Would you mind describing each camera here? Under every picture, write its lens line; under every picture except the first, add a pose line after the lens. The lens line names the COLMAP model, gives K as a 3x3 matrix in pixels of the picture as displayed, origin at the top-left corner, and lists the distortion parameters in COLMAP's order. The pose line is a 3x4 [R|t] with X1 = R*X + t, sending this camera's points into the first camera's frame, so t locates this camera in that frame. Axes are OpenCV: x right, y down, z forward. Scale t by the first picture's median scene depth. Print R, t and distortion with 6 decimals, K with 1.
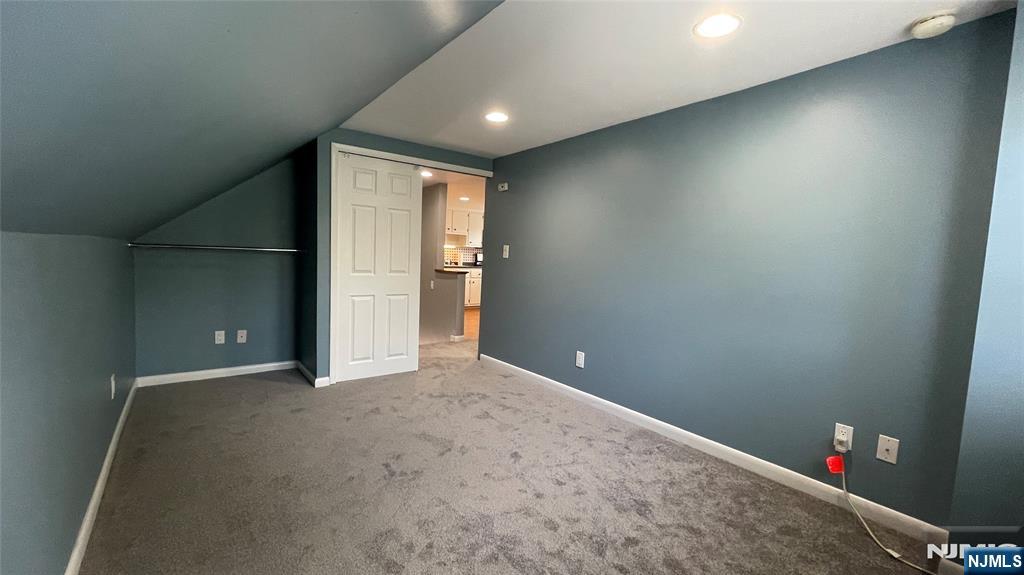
lens RADIAL K [[413.6, 0, 514.0], [0, 413.6, 288.8], [0, 0, 1]] dist [-0.002171, 0.000138]
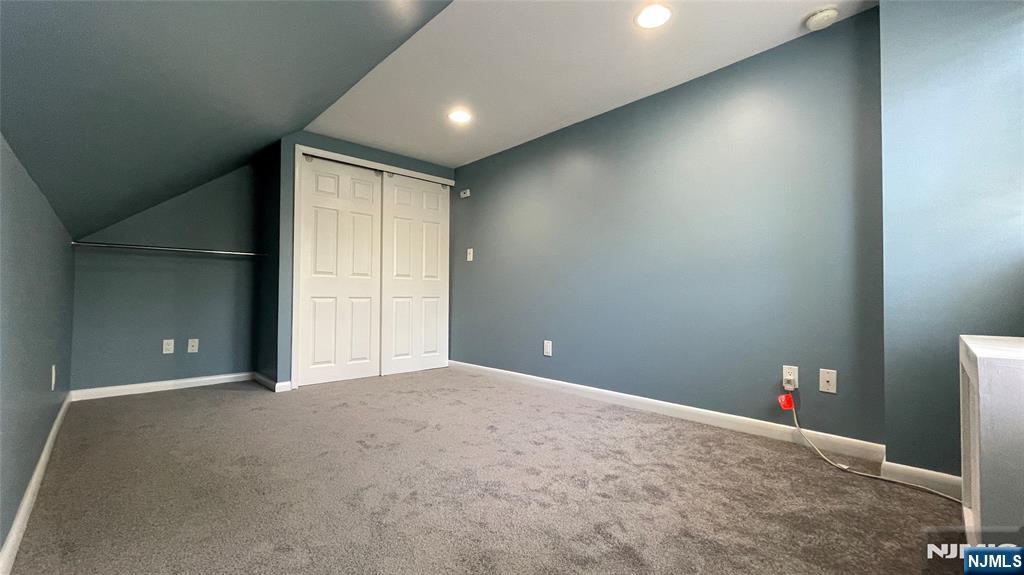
lens RADIAL K [[413.6, 0, 514.3], [0, 413.6, 289.2], [0, 0, 1]] dist [-0.002171, 0.000138]
pose [[0.993888, -0.034334, 0.104917, -0.029065], [0.044104, 0.994757, -0.092265, 0.132217], [-0.101199, 0.096329, 0.990192, -0.027103]]
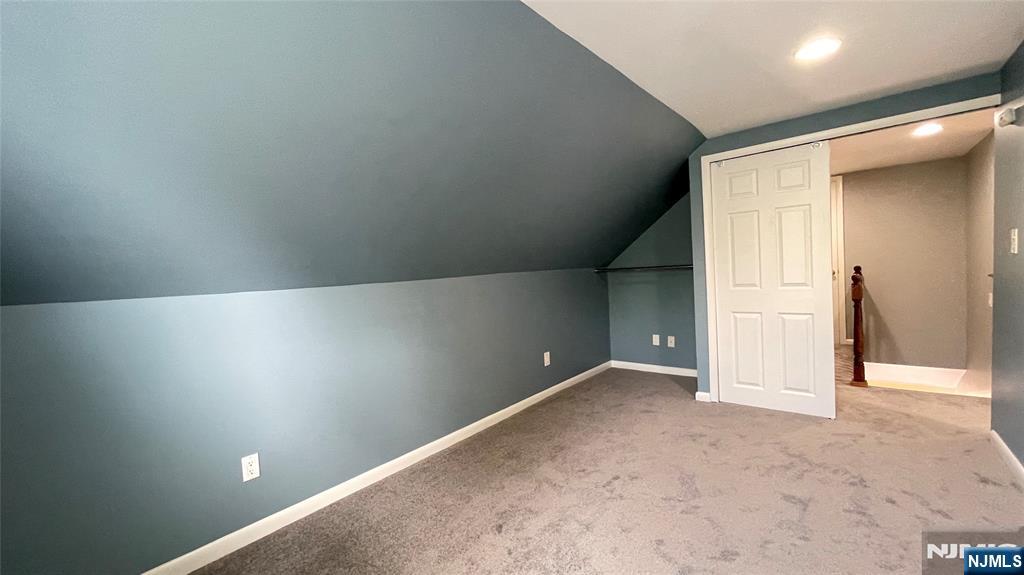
lens RADIAL K [[413.6, 0, 515.6], [0, 413.6, 289.8], [0, 0, 1]] dist [-0.002171, 0.000138]
pose [[0.204997, 0.001110, -0.978762, 0.494289], [-0.013797, 0.999903, -0.001756, -0.029320], [0.978665, 0.013864, 0.204993, 0.405976]]
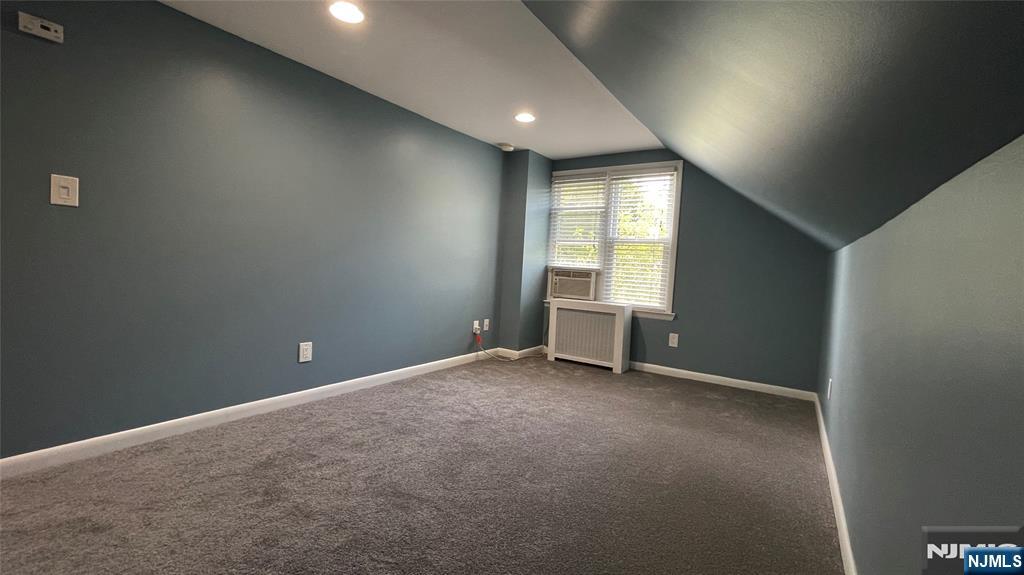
lens RADIAL K [[413.6, 0, 521.7], [0, 413.6, 283.5], [0, 0, 1]] dist [-0.002171, 0.000138]
pose [[-0.309733, -0.103020, 0.945226, -0.814277], [0.003019, 0.994001, 0.109325, -0.054700], [-0.950819, 0.036715, -0.307564, 0.957792]]
